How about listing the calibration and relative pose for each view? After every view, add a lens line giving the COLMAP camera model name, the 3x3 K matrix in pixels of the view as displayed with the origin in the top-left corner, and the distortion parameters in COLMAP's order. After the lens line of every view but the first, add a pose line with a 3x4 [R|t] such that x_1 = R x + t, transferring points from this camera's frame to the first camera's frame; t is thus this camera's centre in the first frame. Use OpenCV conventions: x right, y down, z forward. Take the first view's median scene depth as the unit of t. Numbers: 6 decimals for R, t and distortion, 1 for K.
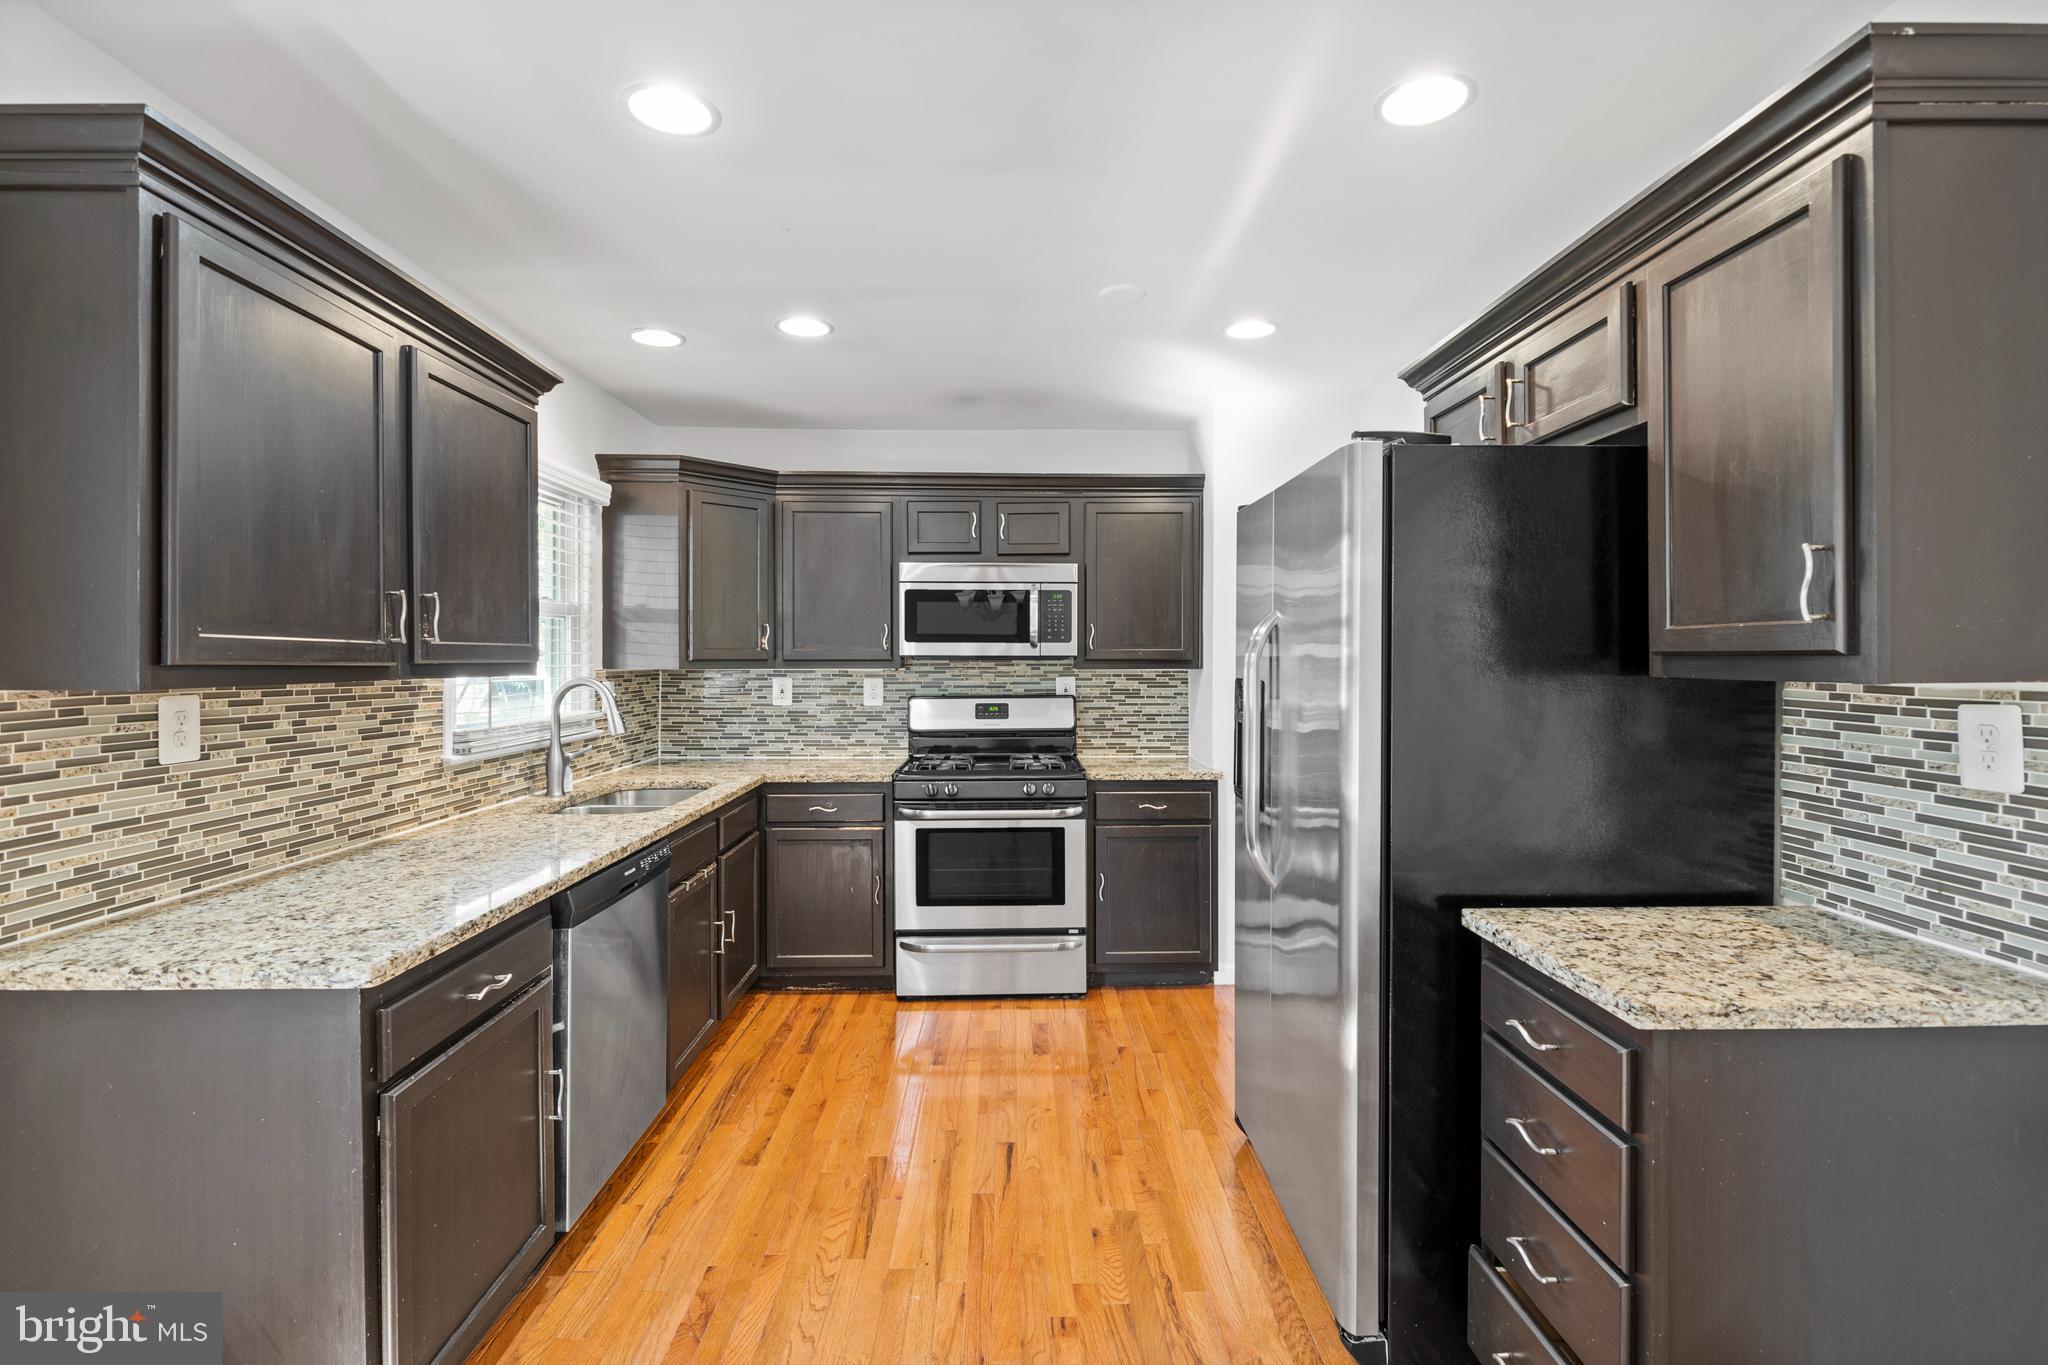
lens RADIAL K [[951.3, 0, 1024.1], [0, 951.3, 665.4], [0, 0, 1]] dist [-0.002625, -0.000658]
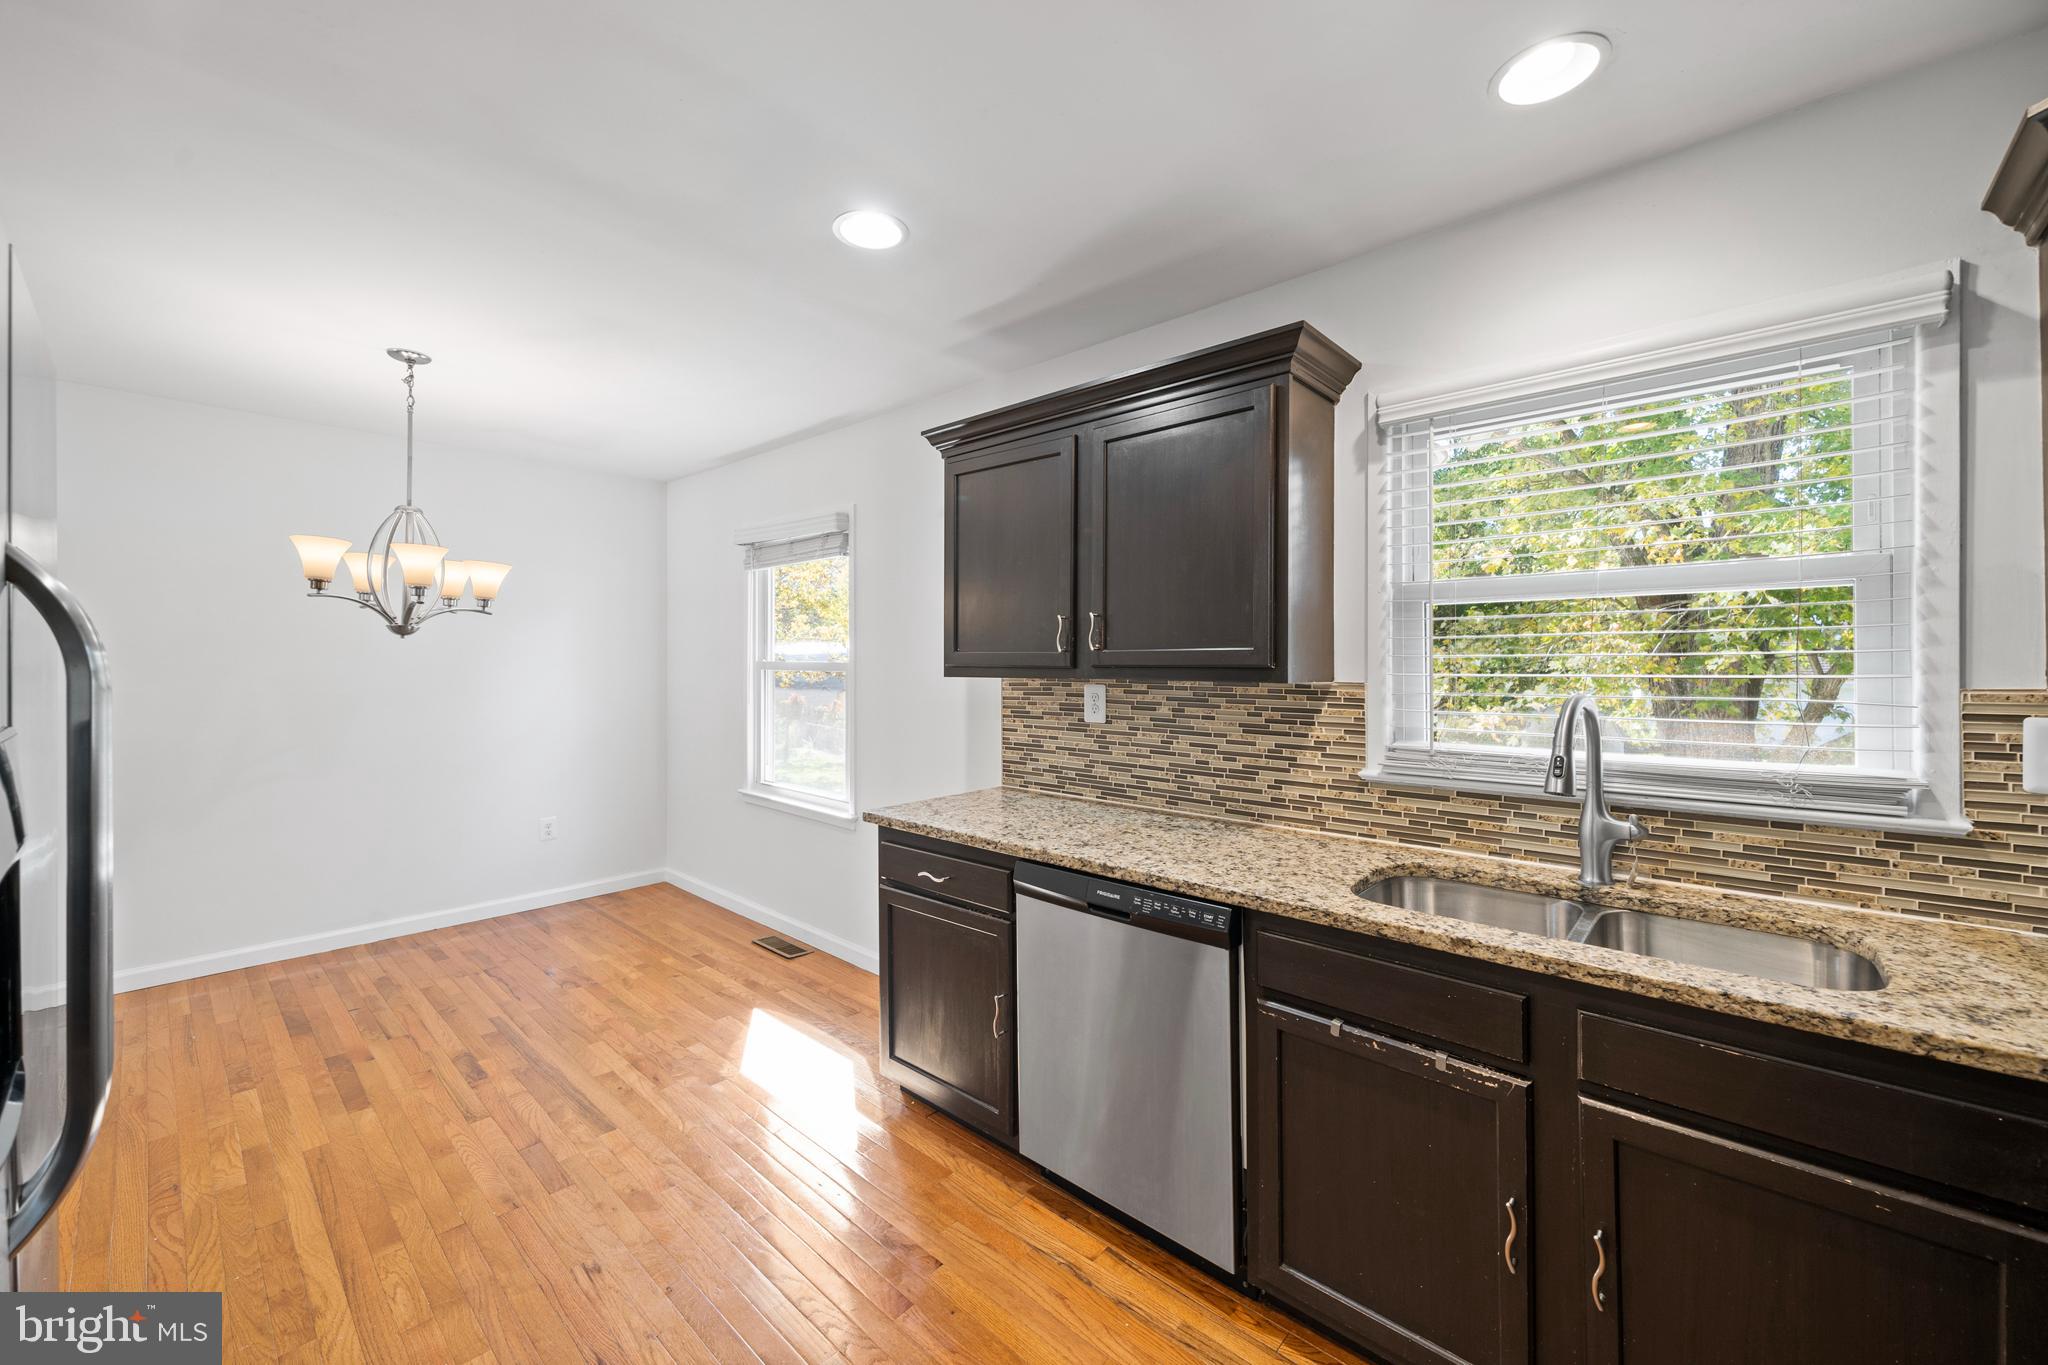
lens RADIAL K [[788.6, 0, 1028.6], [0, 788.6, 658.9], [0, 0, 1]] dist [0.001667, -0.000075]
pose [[-0.681024, -0.006005, -0.732237, 0.182536], [-0.007050, 0.999974, -0.001645, -0.008394], [0.732227, 0.004042, -0.681048, 1.350830]]
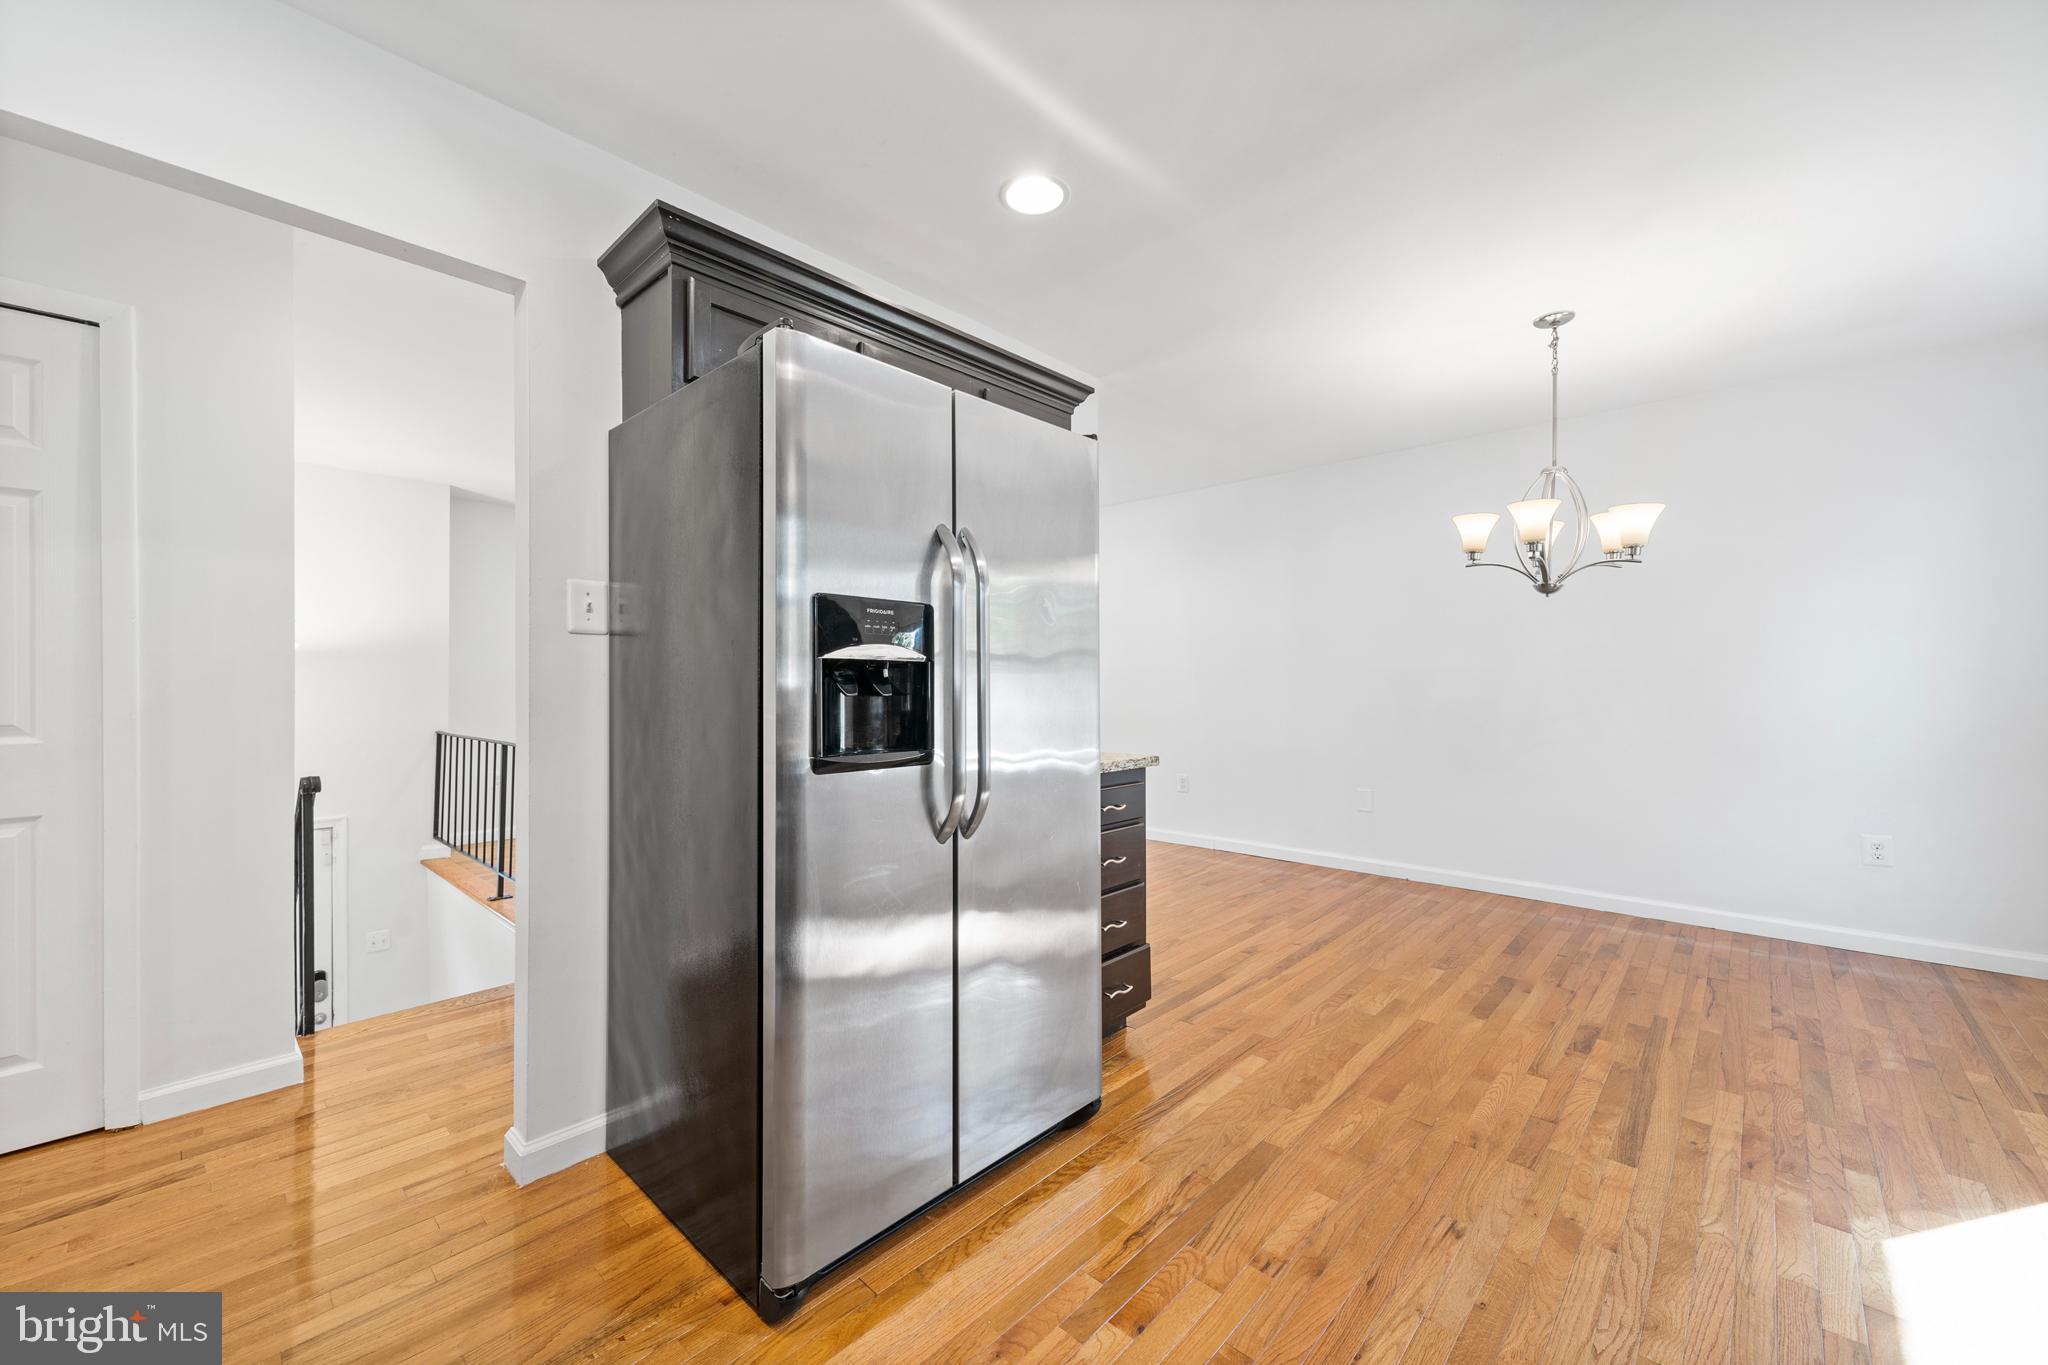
lens RADIAL K [[795.1, 0, 1024.0], [0, 795.1, 682.5], [0, 0, 1]] dist [0.000134, -0.000031]
pose [[-0.719021, 0.002973, 0.694982, -0.260117], [0.007105, 0.999970, 0.003073, 0.077445], [-0.694952, 0.007147, -0.719021, 1.306816]]
